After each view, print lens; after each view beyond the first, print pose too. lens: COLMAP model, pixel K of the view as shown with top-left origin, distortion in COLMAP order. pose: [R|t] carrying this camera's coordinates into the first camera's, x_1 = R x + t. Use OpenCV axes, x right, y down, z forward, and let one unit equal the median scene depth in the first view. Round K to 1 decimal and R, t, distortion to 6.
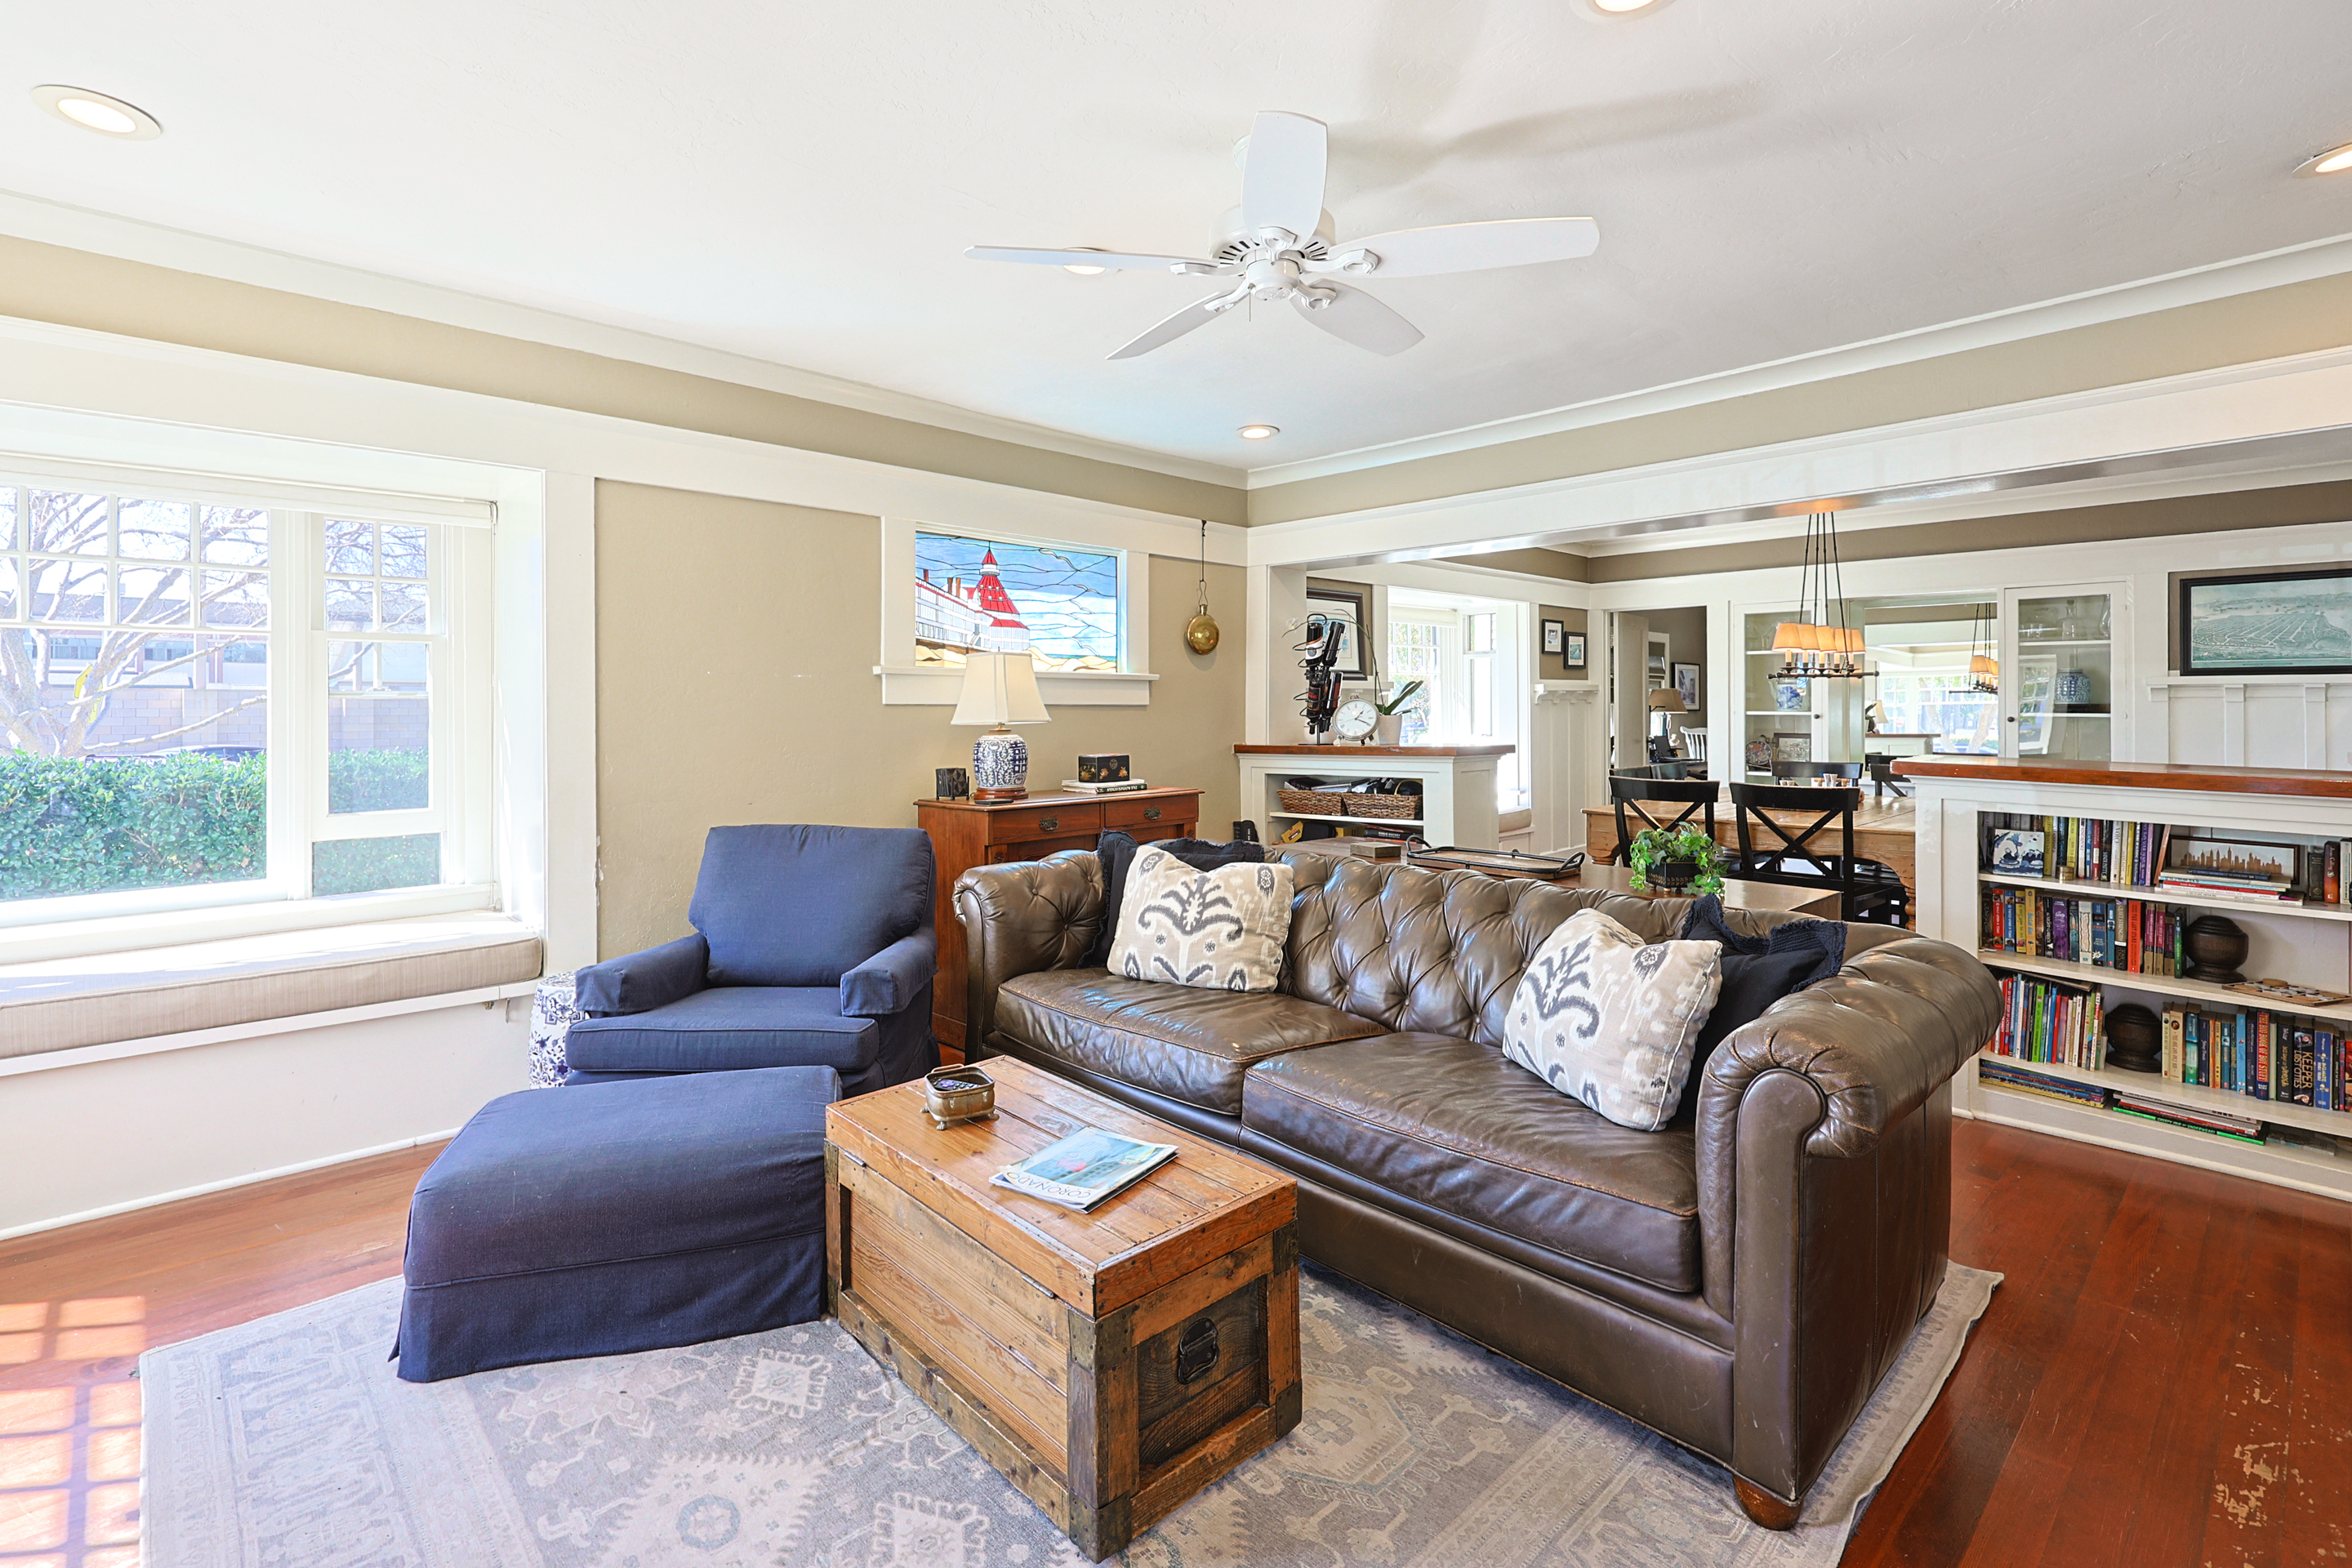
lens RADIAL K [[1079.8, 0, 1171.0], [0, 1079.8, 699.6], [0, 0, 1]] dist [0.001209, 0.000715]
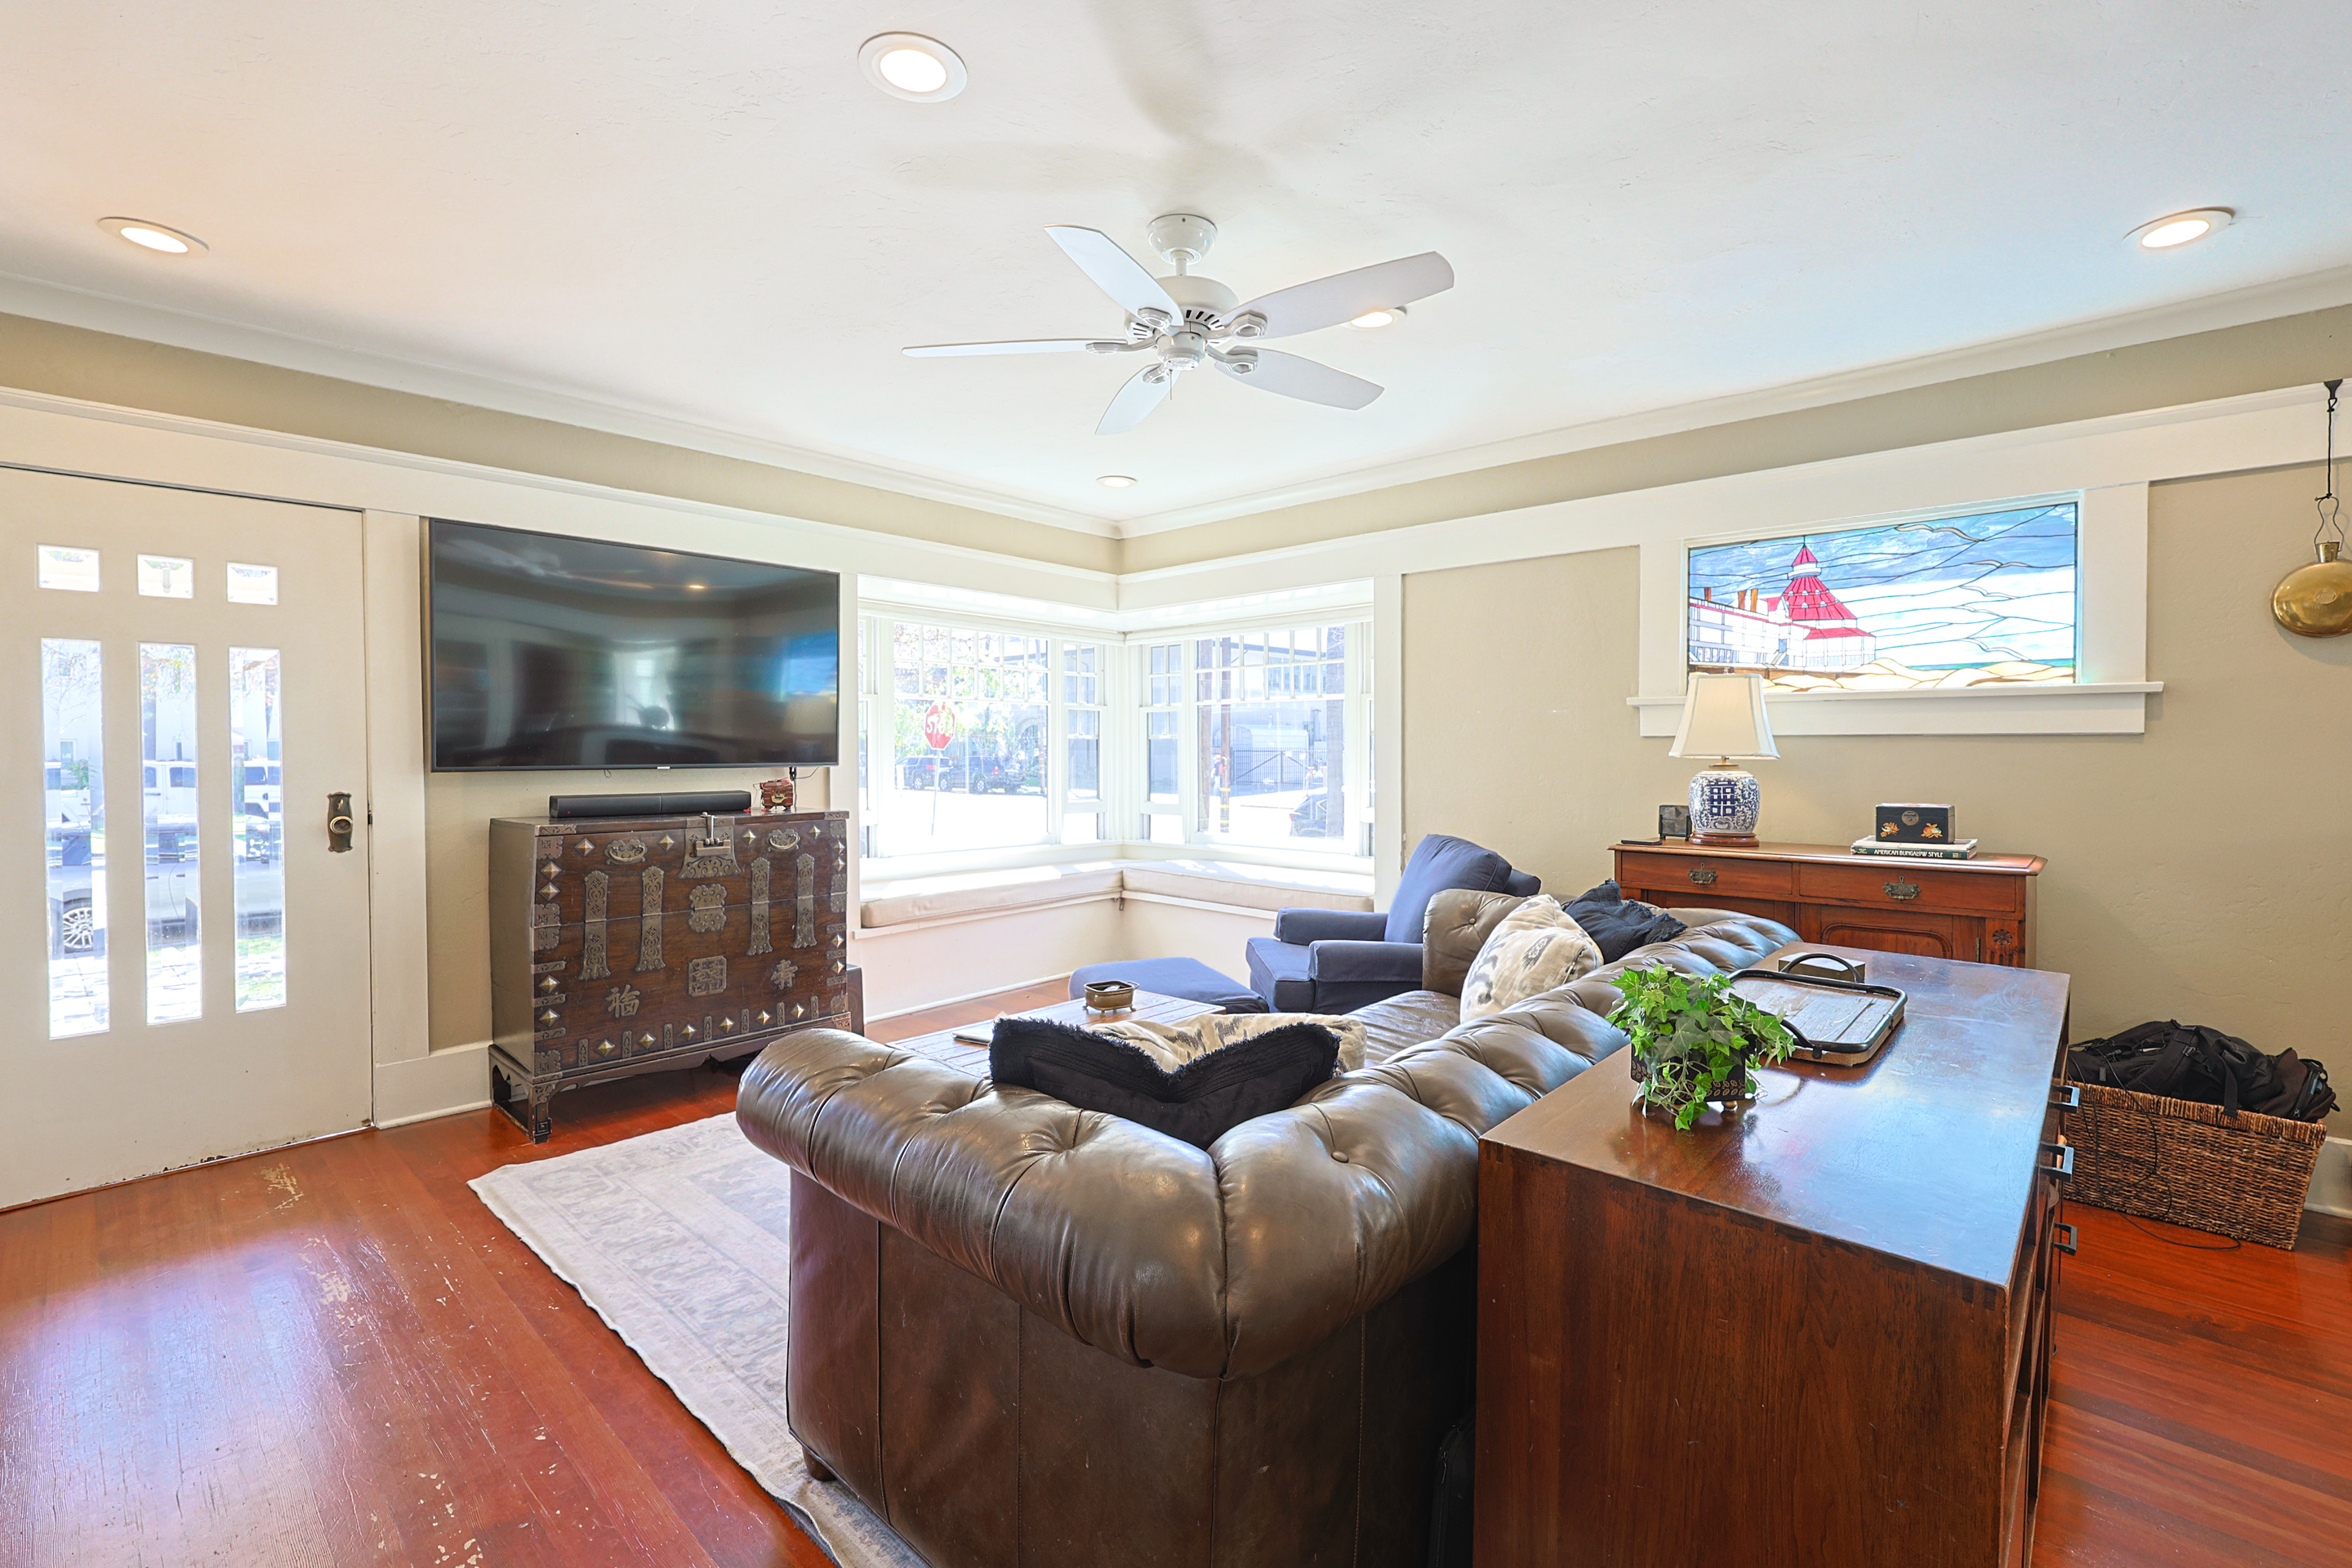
lens RADIAL K [[1033.4, 0, 1171.3], [0, 1033.4, 770.3], [0, 0, 1]] dist [0.000646, -0.000143]
pose [[0.069468, 0.027635, -0.997201, 0.706675], [0.011383, 0.999529, 0.028493, 0.004163], [0.997519, -0.013331, 0.069121, 0.559761]]
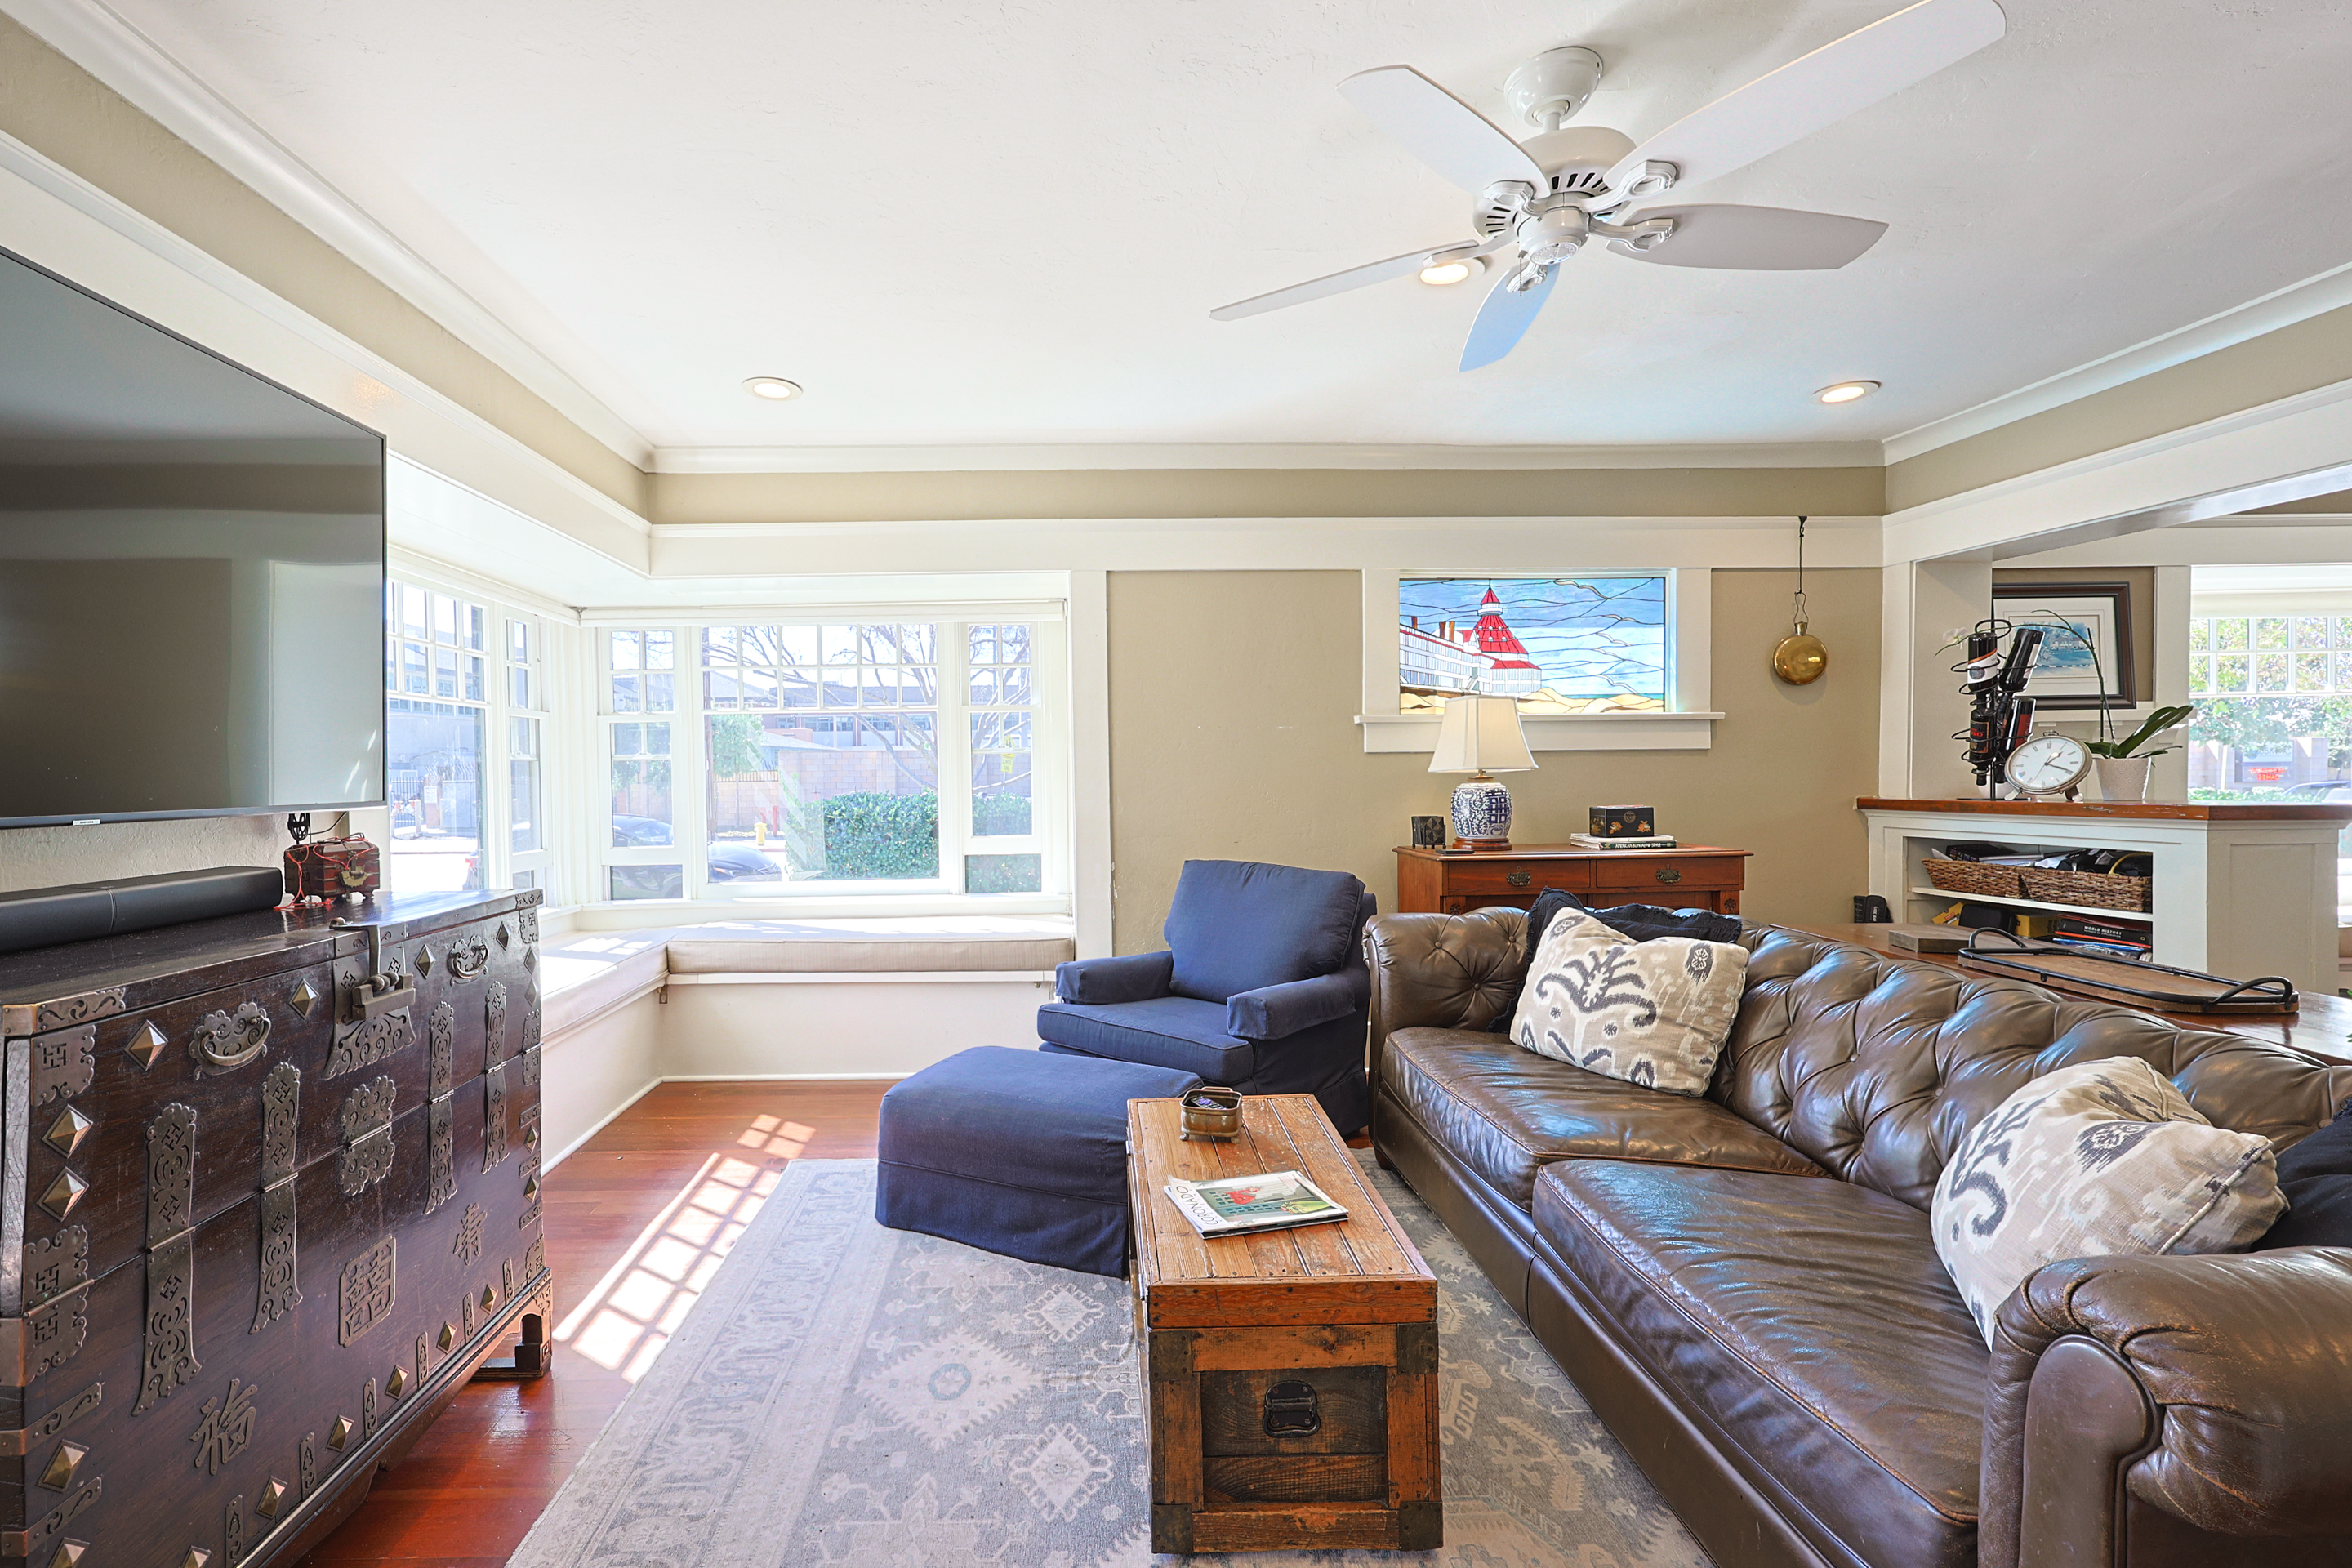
lens RADIAL K [[1049.3, 0, 1081.1], [0, 1049.3, 789.3], [0, 0, 1]] dist [0.001029, -0.000101]
pose [[0.737027, 0.010162, -0.675787, 0.232277], [0.015149, 0.999387, 0.031550, 0.004163], [0.675693, -0.033491, 0.736422, 0.085885]]
